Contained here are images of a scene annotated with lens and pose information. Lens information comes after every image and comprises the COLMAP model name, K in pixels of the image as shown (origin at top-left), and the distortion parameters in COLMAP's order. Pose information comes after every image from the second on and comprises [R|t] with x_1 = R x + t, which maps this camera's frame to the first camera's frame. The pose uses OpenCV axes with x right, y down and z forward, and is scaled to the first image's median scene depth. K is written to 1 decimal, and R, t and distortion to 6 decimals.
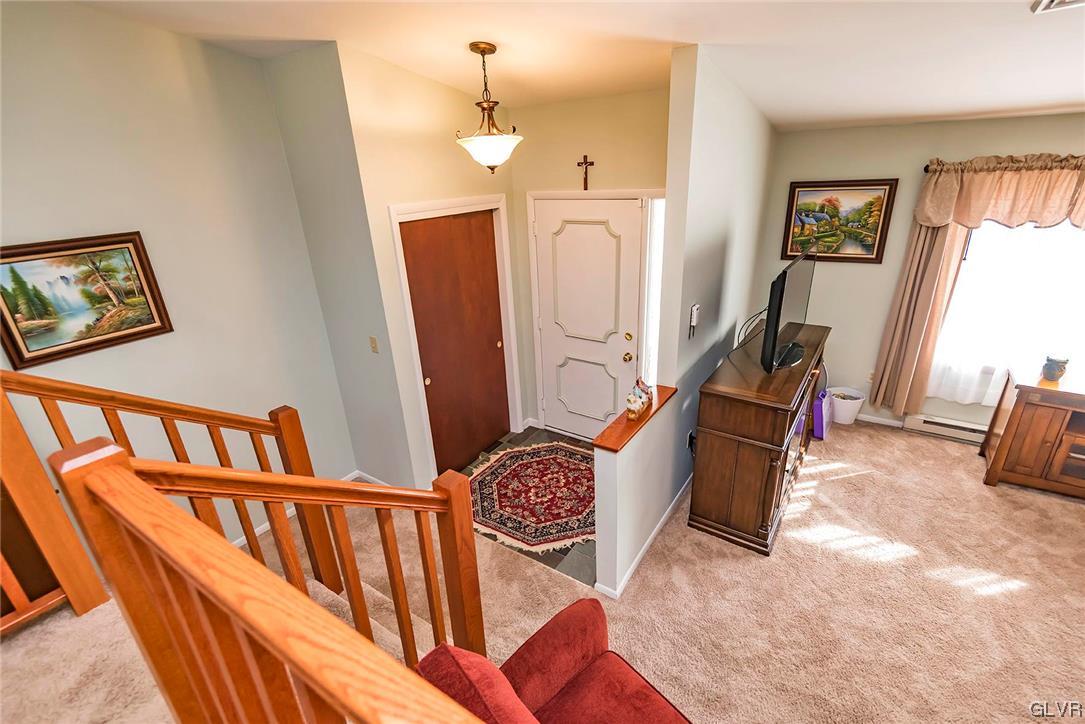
lens RADIAL K [[494.2, 0, 544.2], [0, 494.2, 364.8], [0, 0, 1]] dist [0.035990, -0.016323]
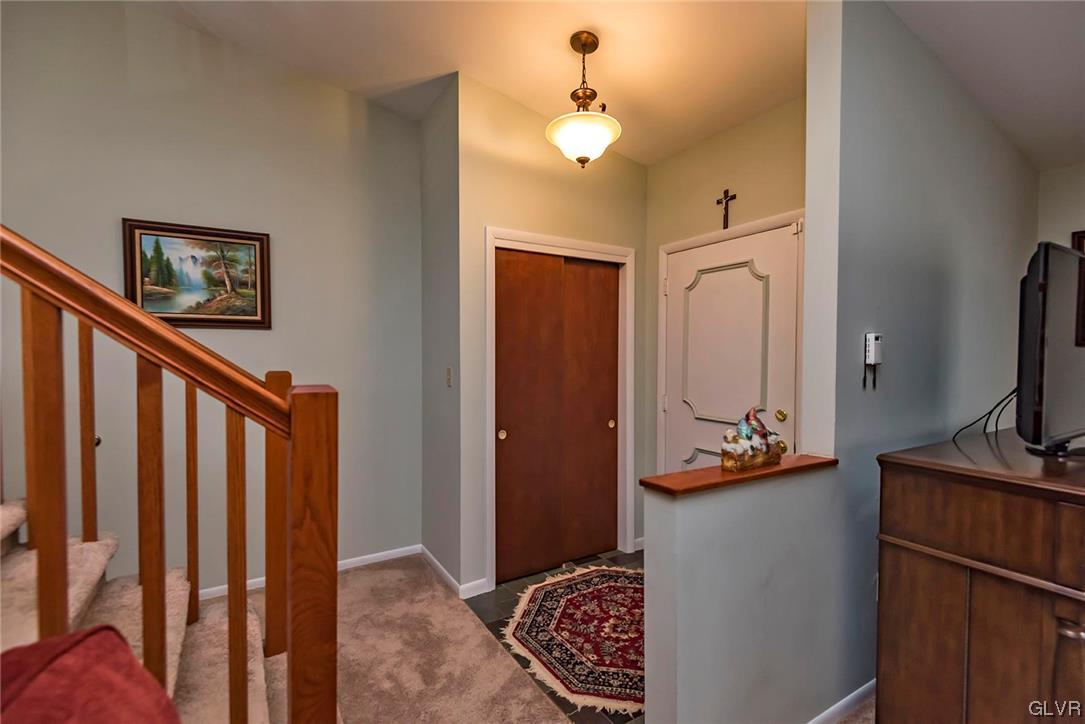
lens RADIAL K [[494.2, 0, 544.2], [0, 494.2, 364.8], [0, 0, 1]] dist [0.035990, -0.016323]
pose [[0.909683, 0.054175, -0.411755, 0.190230], [-0.195023, 0.931065, -0.308359, 0.194053], [0.366666, 0.360810, 0.857539, 0.321026]]
